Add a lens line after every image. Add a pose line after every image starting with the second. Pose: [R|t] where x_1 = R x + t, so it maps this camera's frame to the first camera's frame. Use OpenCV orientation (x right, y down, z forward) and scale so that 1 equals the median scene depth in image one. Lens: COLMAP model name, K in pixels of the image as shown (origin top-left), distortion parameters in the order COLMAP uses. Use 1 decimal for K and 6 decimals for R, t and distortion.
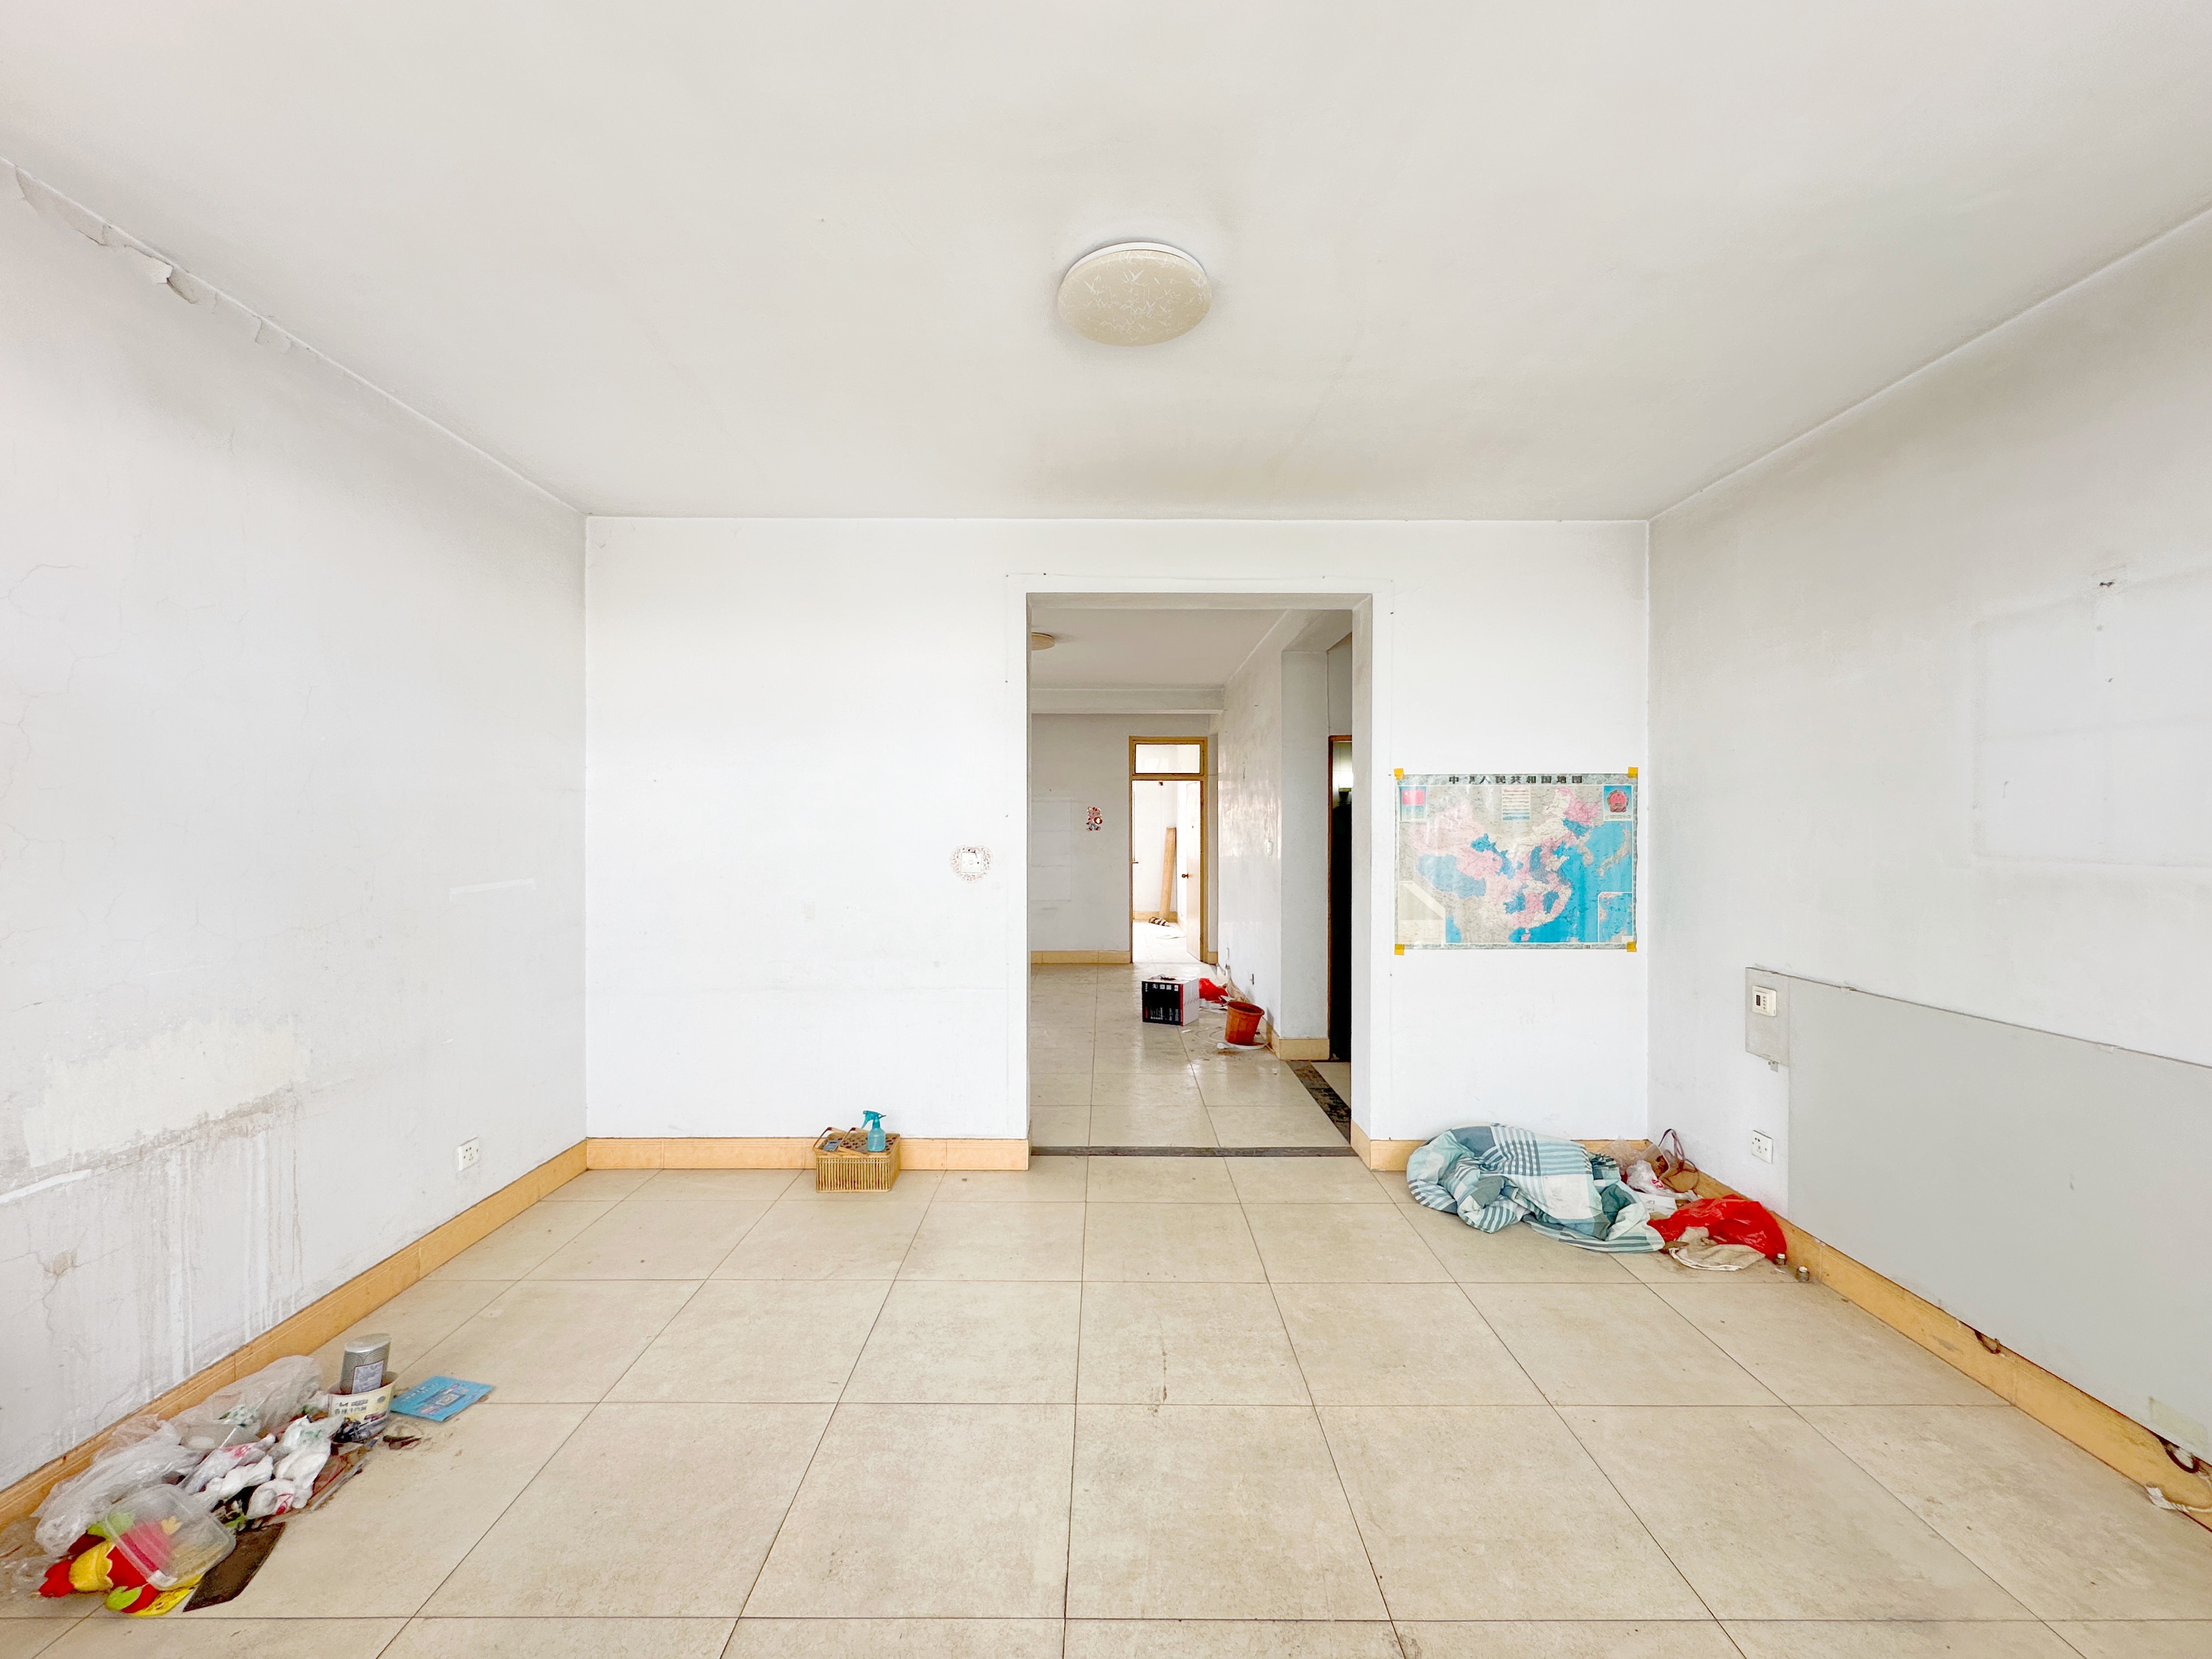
lens RADIAL K [[880.1, 0, 1102.7], [0, 880.1, 827.5], [0, 0, 1]] dist [-0.004420, 0.000042]
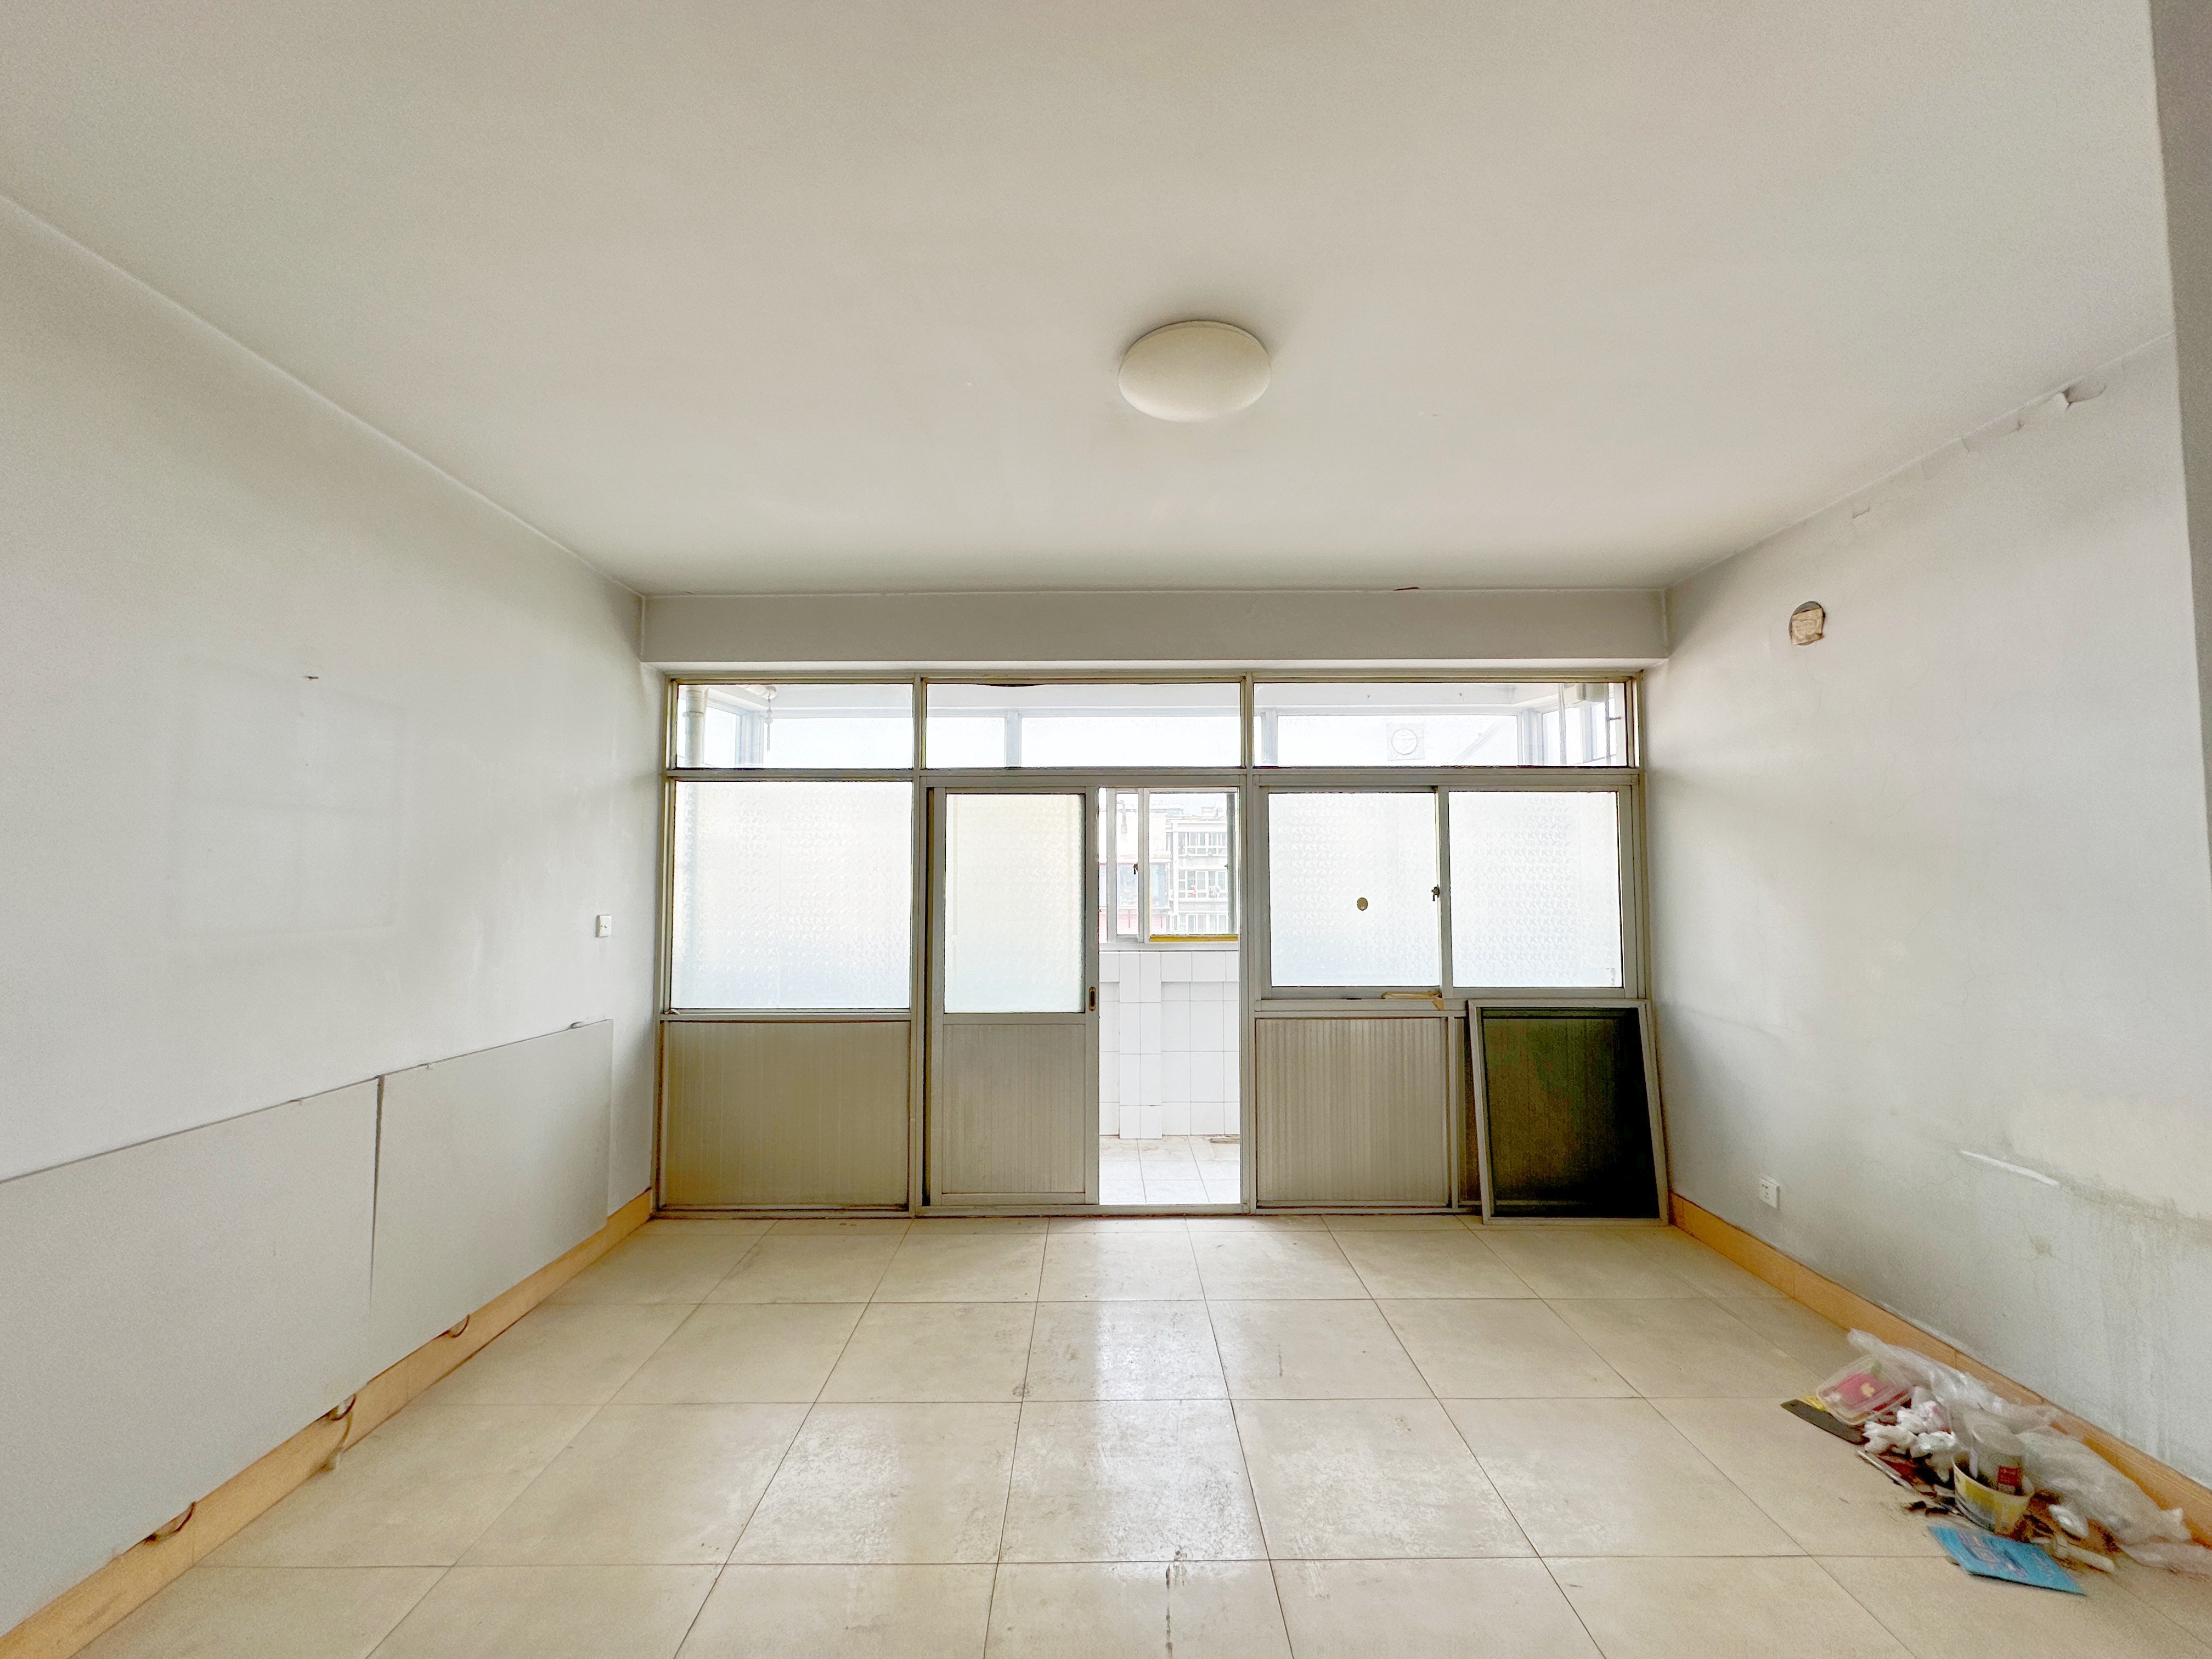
lens RADIAL K [[880.1, 0, 1108.7], [0, 880.1, 828.6], [0, 0, 1]] dist [-0.004420, 0.000042]
pose [[-0.999940, -0.000457, -0.010926, 0.152234], [0.000134, 0.998540, -0.054014, -0.028882], [0.010935, -0.054013, -0.998480, 2.083553]]
